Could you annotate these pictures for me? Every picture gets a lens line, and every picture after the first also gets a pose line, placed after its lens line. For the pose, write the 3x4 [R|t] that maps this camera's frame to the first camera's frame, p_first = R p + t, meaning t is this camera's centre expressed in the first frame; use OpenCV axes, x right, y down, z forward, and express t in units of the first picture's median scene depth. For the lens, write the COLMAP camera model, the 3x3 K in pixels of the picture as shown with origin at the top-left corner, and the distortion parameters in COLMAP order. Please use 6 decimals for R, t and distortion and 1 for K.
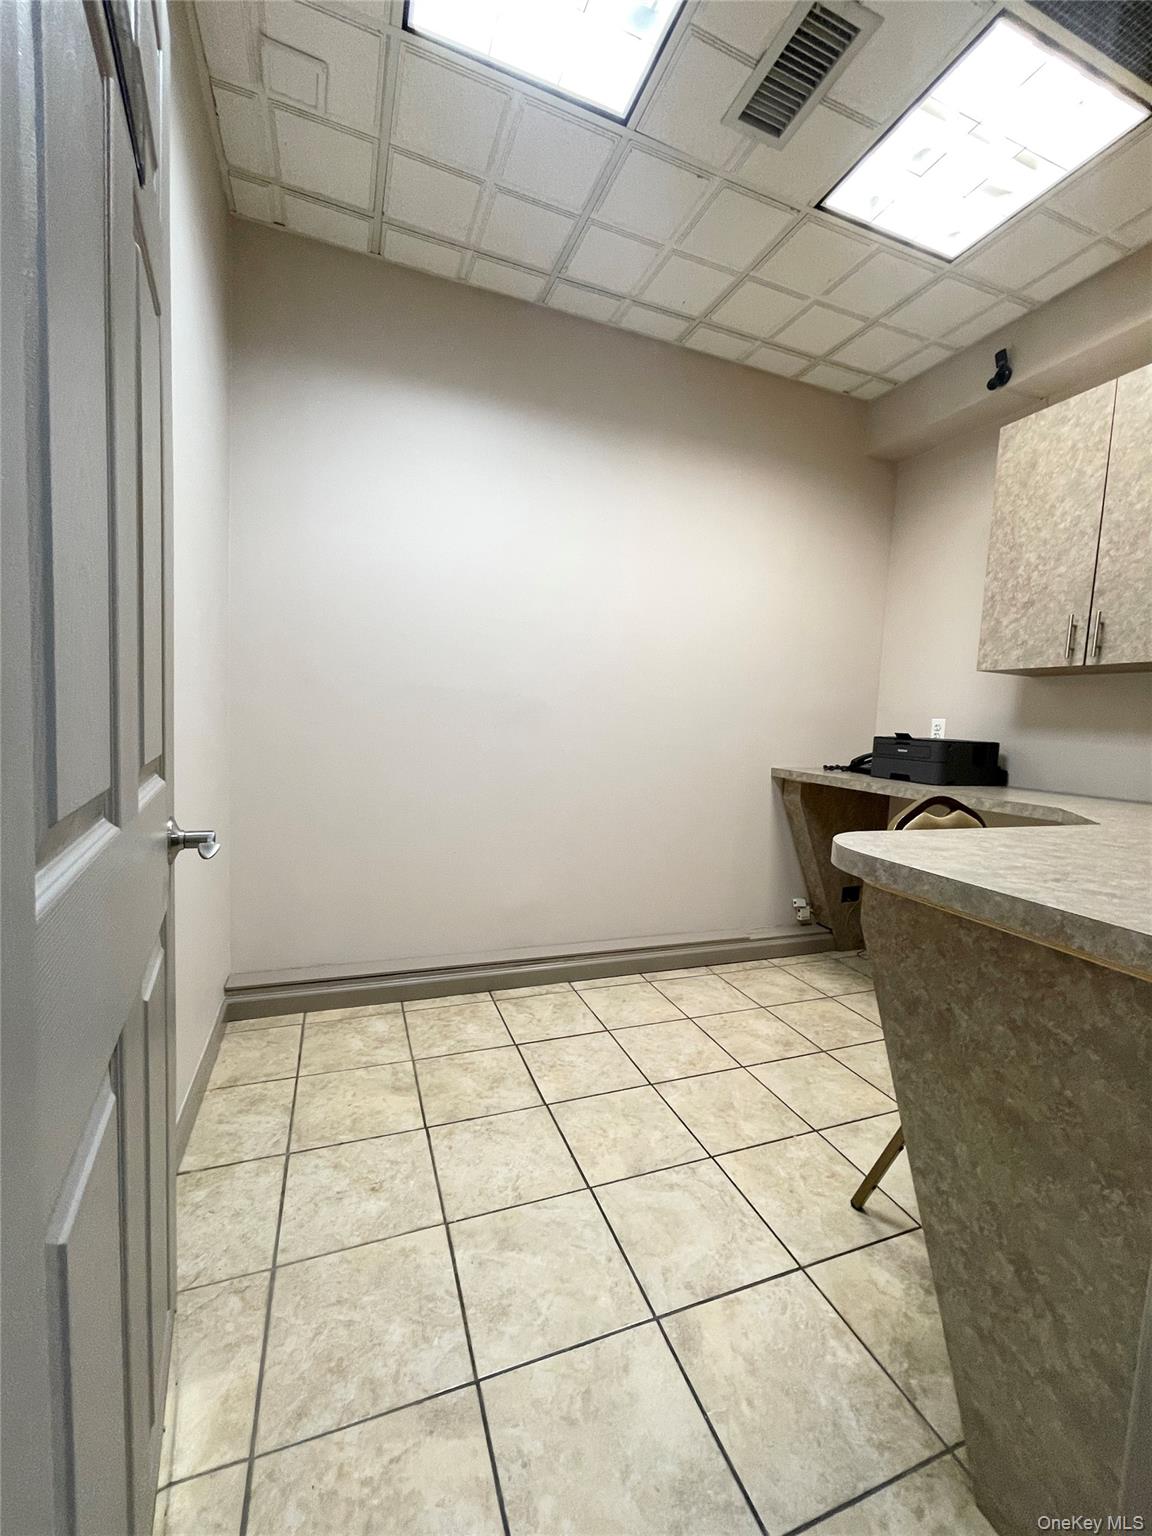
lens RADIAL K [[614.0, 0, 574.7], [0, 614.0, 759.2], [0, 0, 1]] dist [-0.000641, 0.000494]
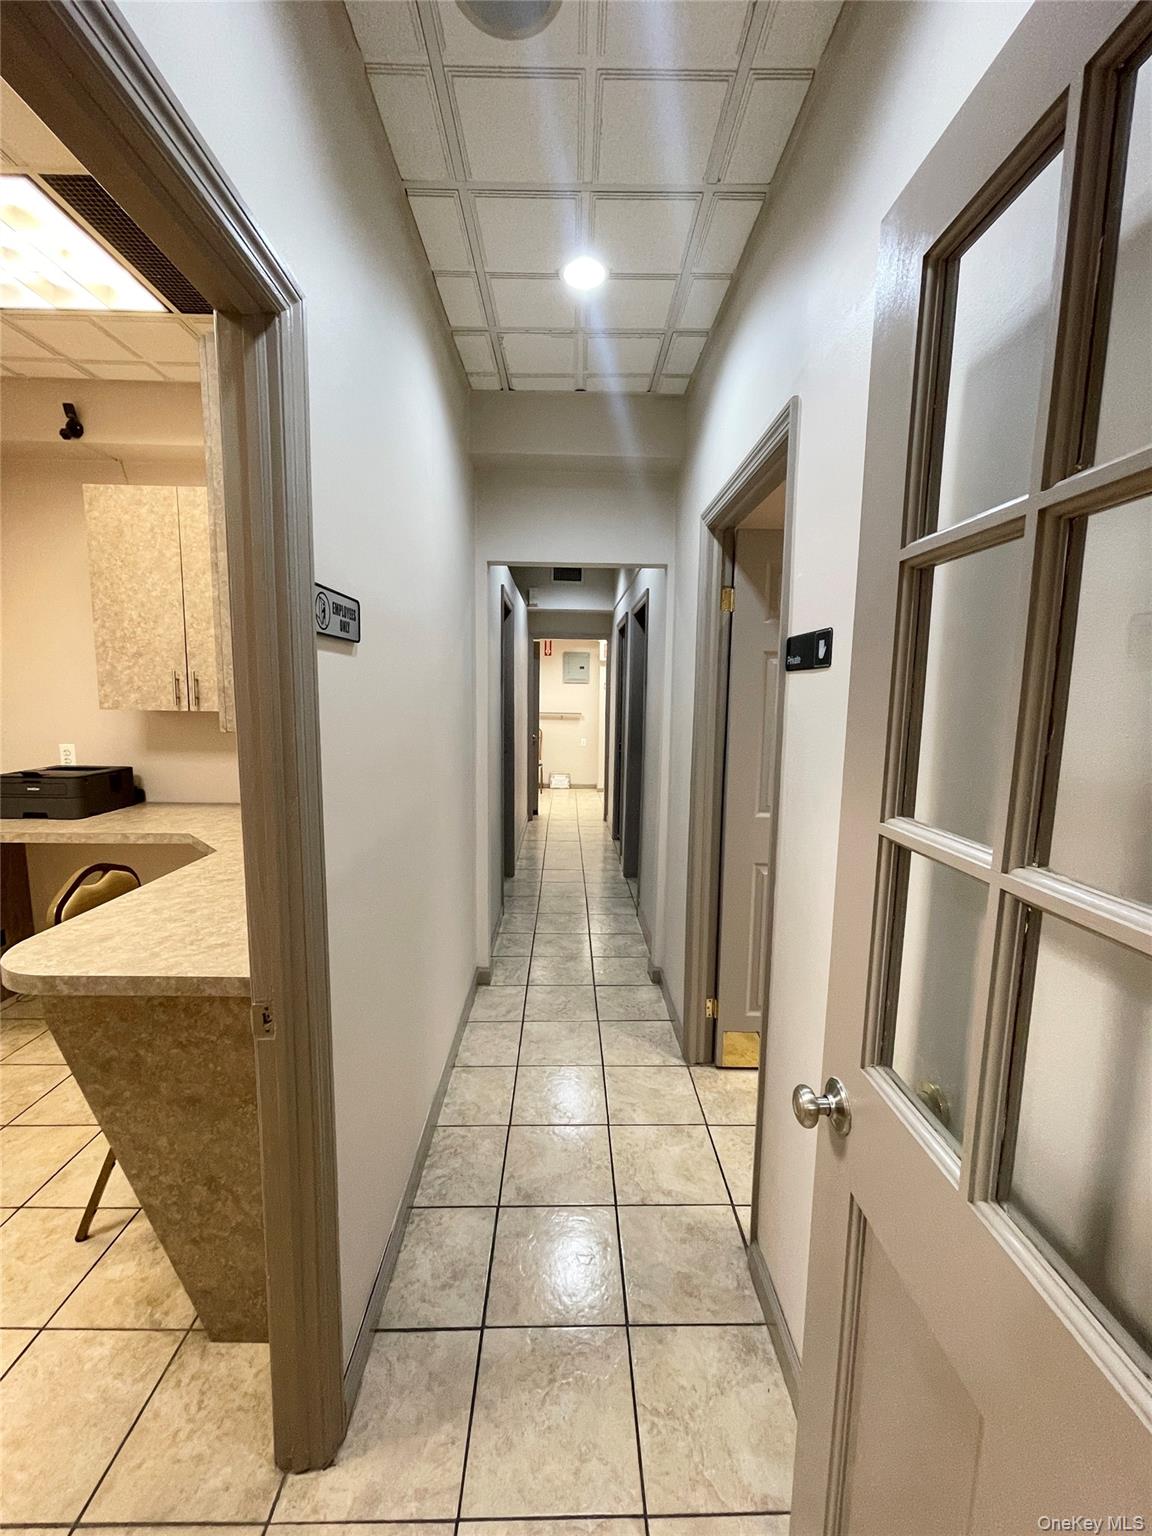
lens RADIAL K [[614.0, 0, 575.8], [0, 614.0, 767.9], [0, 0, 1]] dist [-0.000641, 0.000494]
pose [[0.330733, -0.162034, 0.929710, -0.112593], [0.068814, 0.986668, 0.147481, -0.172325], [-0.941212, 0.015201, 0.337474, -0.188915]]
